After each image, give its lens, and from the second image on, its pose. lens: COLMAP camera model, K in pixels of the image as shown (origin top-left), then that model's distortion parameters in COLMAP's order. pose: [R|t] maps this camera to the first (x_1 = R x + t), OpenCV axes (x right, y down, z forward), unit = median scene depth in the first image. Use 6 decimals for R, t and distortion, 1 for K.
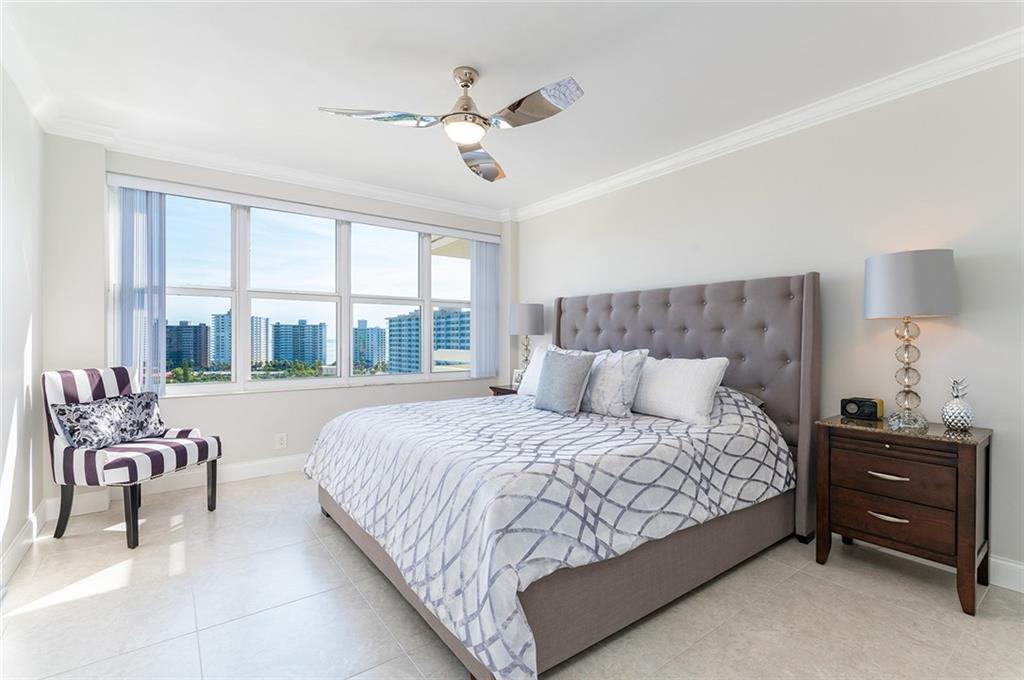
lens RADIAL K [[463.4, 0, 512.0], [0, 463.4, 340.0], [0, 0, 1]] dist [0.001192, 0.000042]
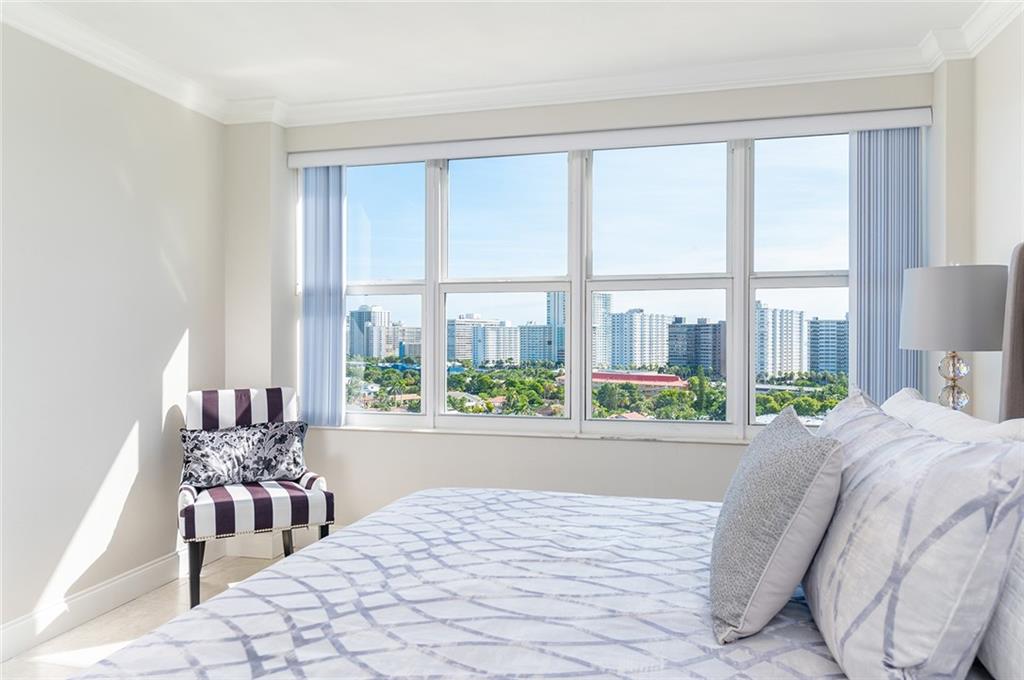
lens RADIAL K [[678.7, 0, 515.6], [0, 678.7, 339.9], [0, 0, 1]] dist [0.002975, 0.000357]
pose [[0.633196, 0.000259, -0.773992, 0.350743], [-0.003113, 0.999993, -0.002212, -0.025467], [0.773985, 0.003810, 0.633192, 0.564658]]
